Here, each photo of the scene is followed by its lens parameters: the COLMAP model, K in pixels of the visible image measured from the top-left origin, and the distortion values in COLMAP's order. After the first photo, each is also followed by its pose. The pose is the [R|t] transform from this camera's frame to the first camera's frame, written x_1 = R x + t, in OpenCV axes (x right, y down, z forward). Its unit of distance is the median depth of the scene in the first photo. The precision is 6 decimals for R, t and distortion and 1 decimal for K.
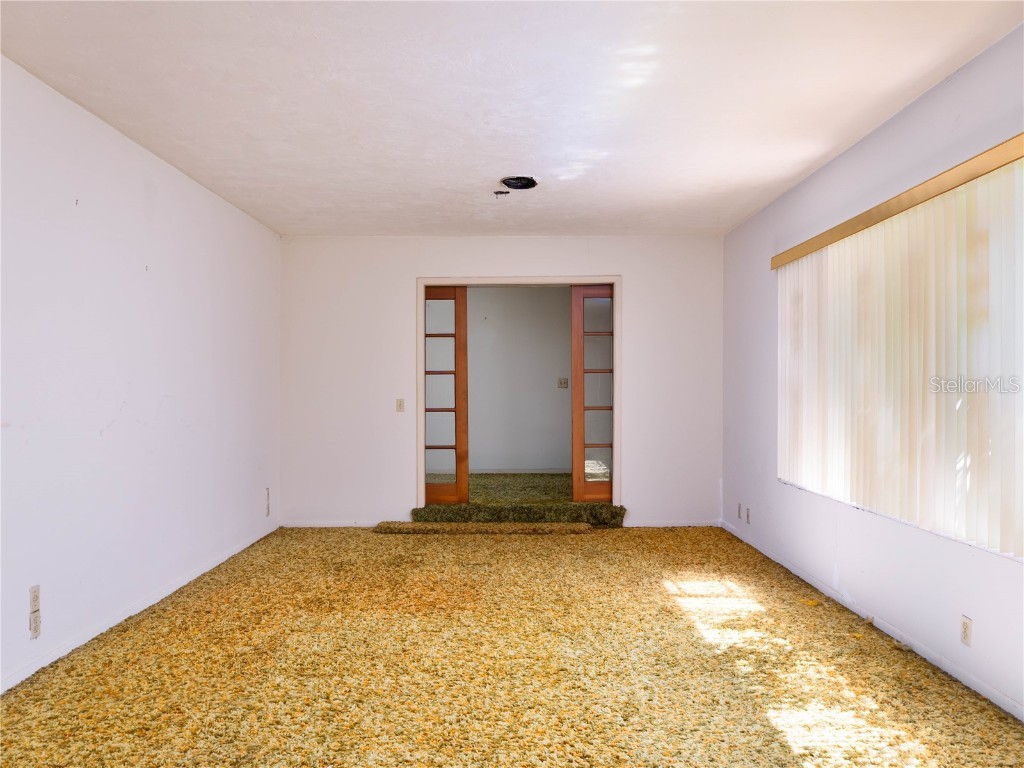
lens RADIAL K [[723.1, 0, 512.0], [0, 723.1, 382.8], [0, 0, 1]] dist [0.001137, 0.000487]
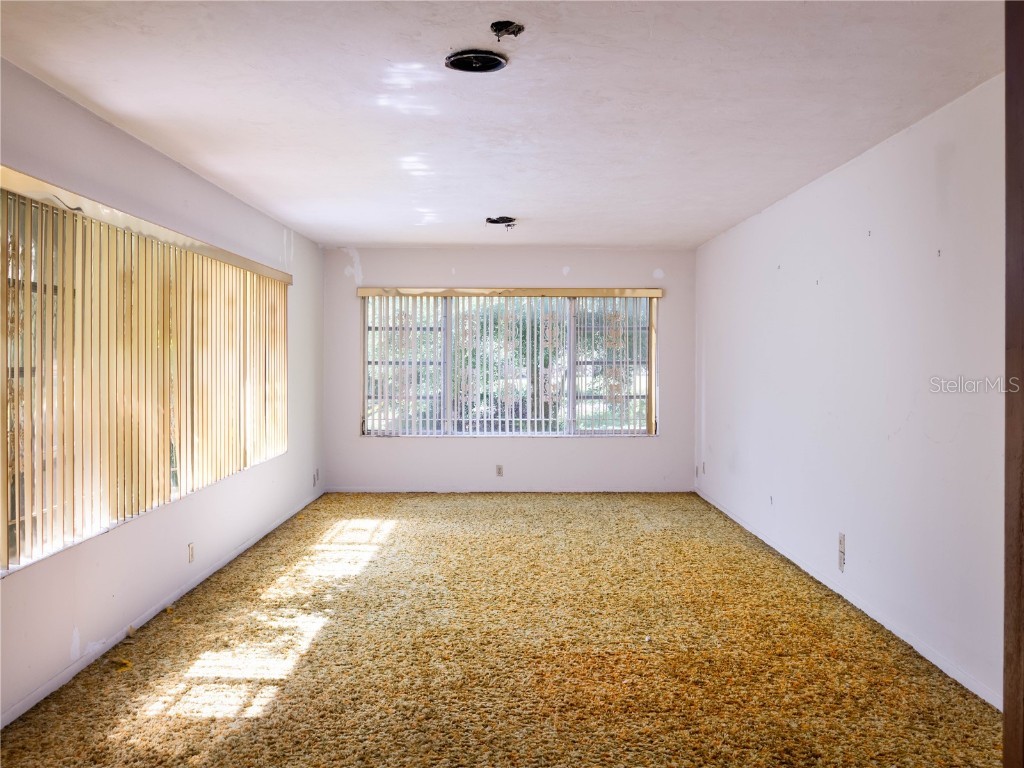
lens RADIAL K [[723.1, 0, 511.7], [0, 723.1, 379.6], [0, 0, 1]] dist [0.001137, 0.000487]
pose [[-0.999983, -0.004627, -0.003565, -0.013434], [-0.004677, 0.999890, 0.014111, -0.027260], [0.003499, 0.014127, -0.999894, 2.013702]]
